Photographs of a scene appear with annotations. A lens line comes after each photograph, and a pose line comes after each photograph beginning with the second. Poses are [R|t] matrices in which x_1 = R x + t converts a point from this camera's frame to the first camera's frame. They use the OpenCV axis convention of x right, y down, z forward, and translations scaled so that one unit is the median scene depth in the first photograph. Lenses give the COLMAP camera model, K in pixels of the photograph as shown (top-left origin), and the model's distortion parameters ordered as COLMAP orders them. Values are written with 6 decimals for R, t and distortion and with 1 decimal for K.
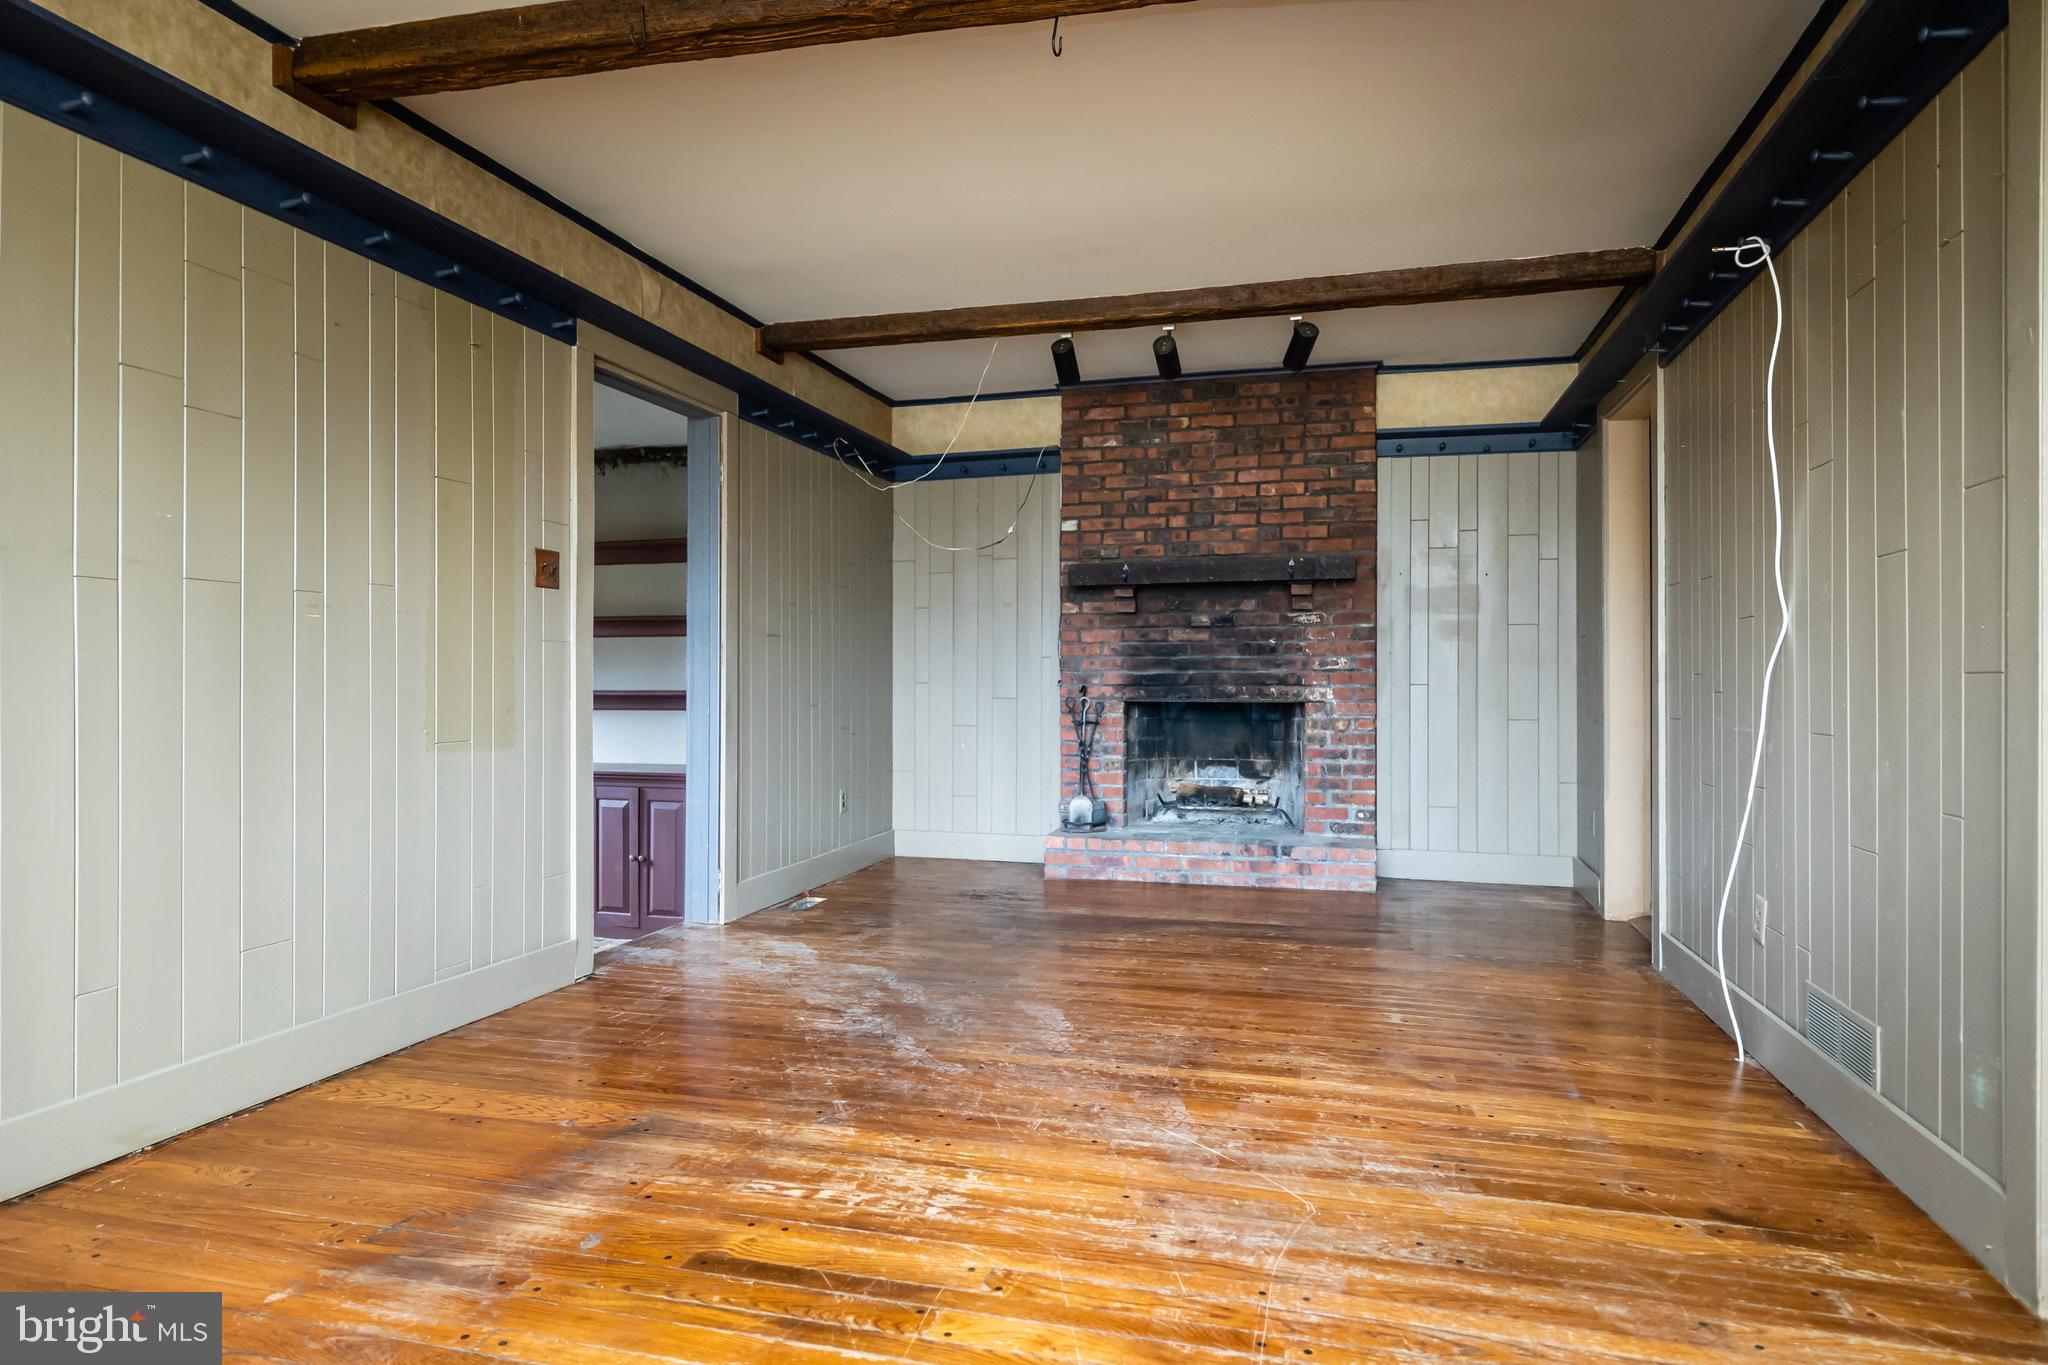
lens RADIAL K [[1166.9, 0, 1032.4], [0, 1166.9, 686.4], [0, 0, 1]] dist [-0.003292, 0.000416]
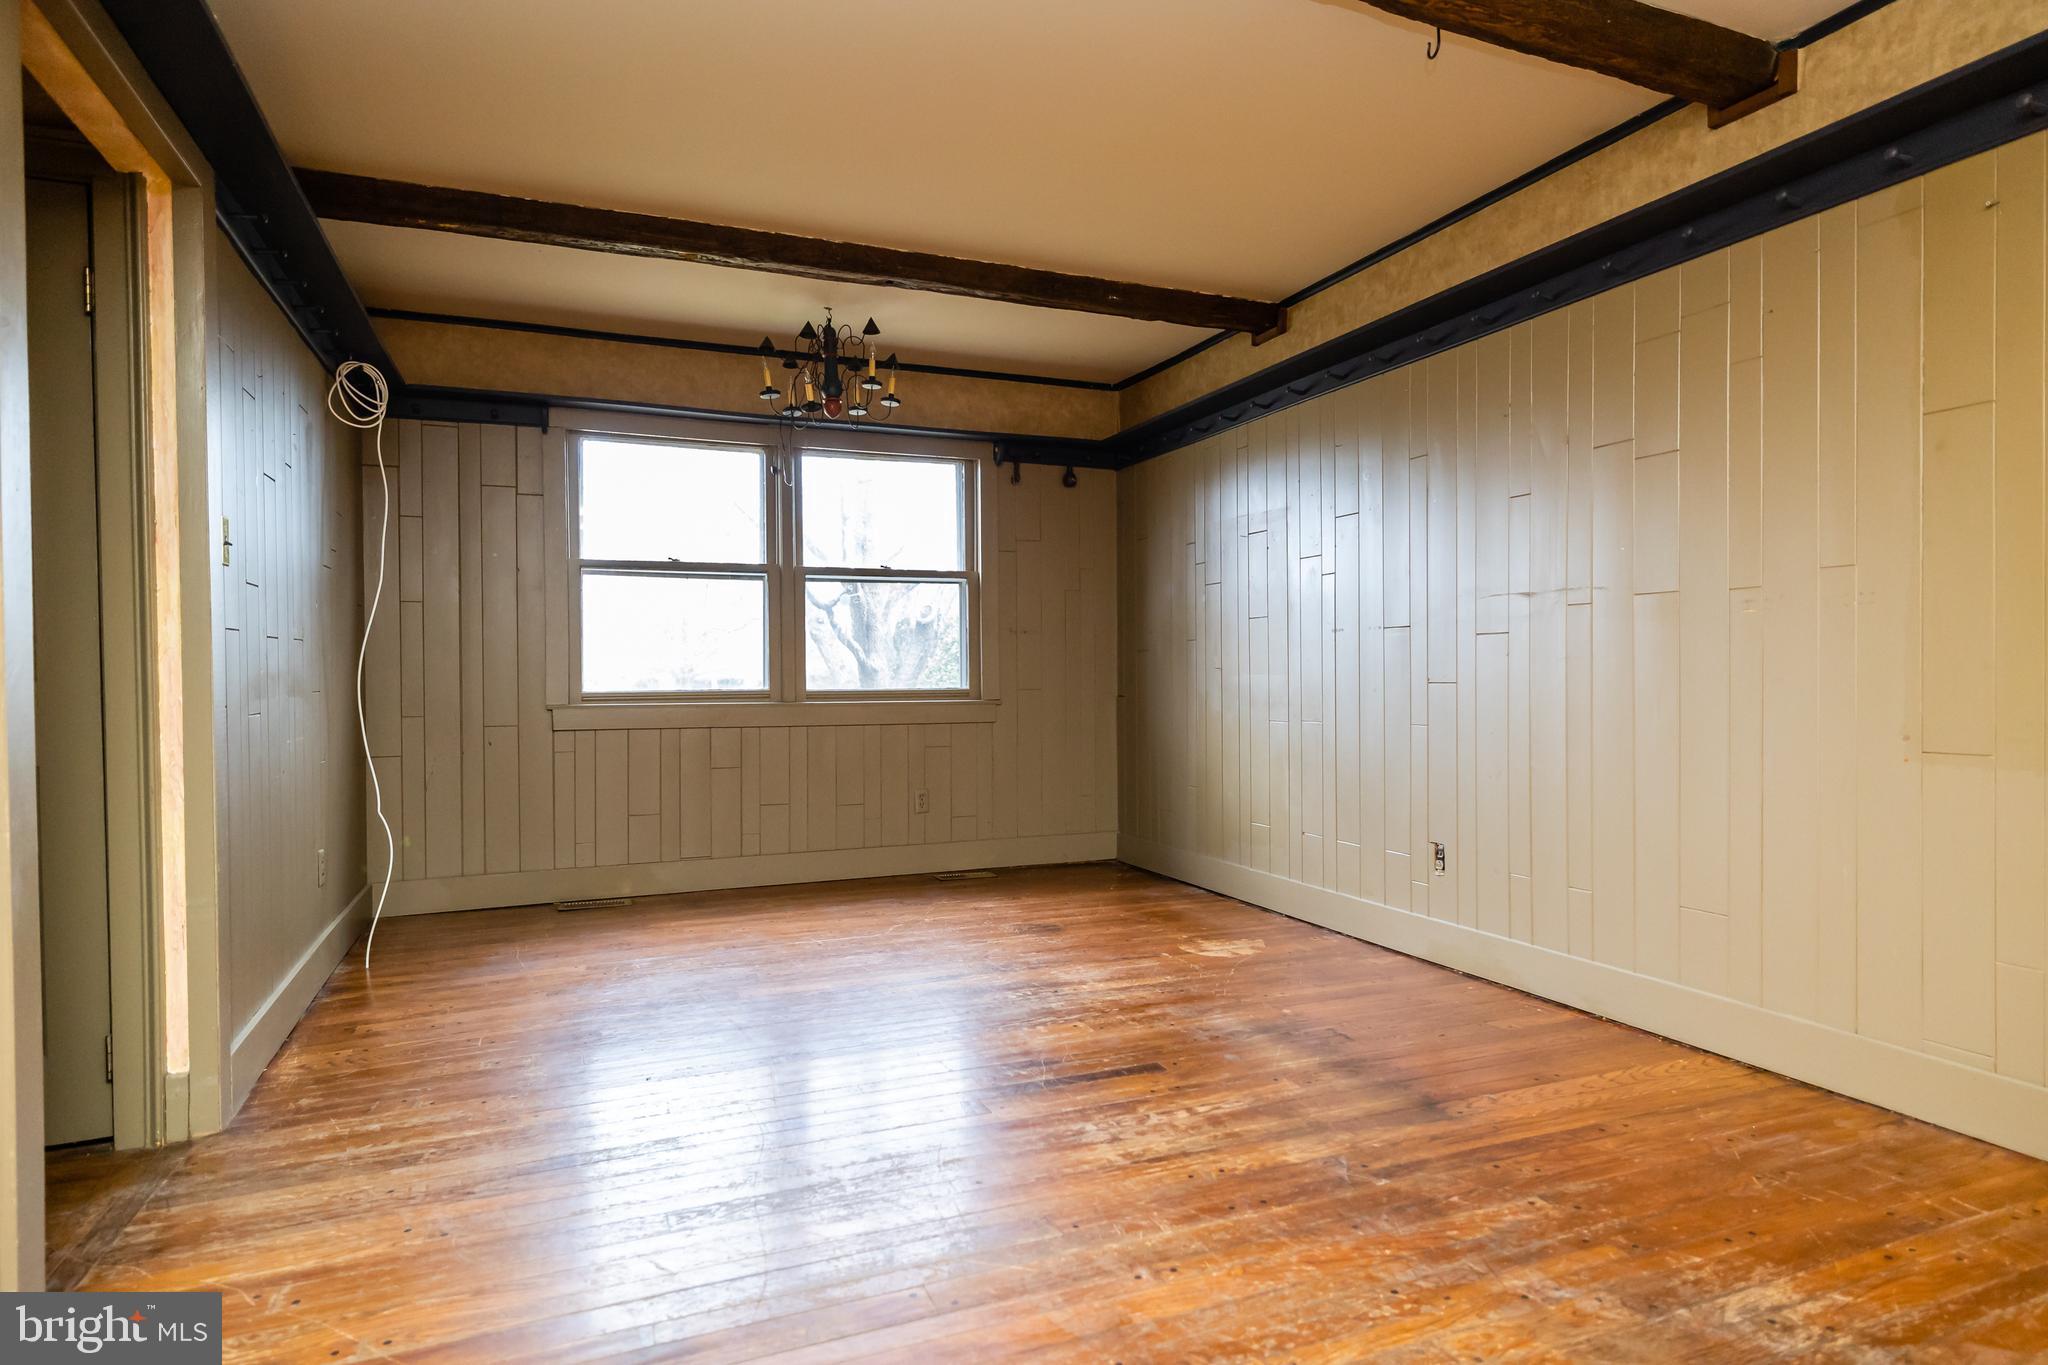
lens RADIAL K [[1166.9, 0, 1034.4], [0, 1166.9, 678.7], [0, 0, 1]] dist [-0.003292, 0.000416]
pose [[-0.790194, 0.007386, -0.612812, 0.578287], [0.003656, 0.999966, 0.007338, -0.012306], [0.612846, 0.003558, -0.790195, 1.611168]]
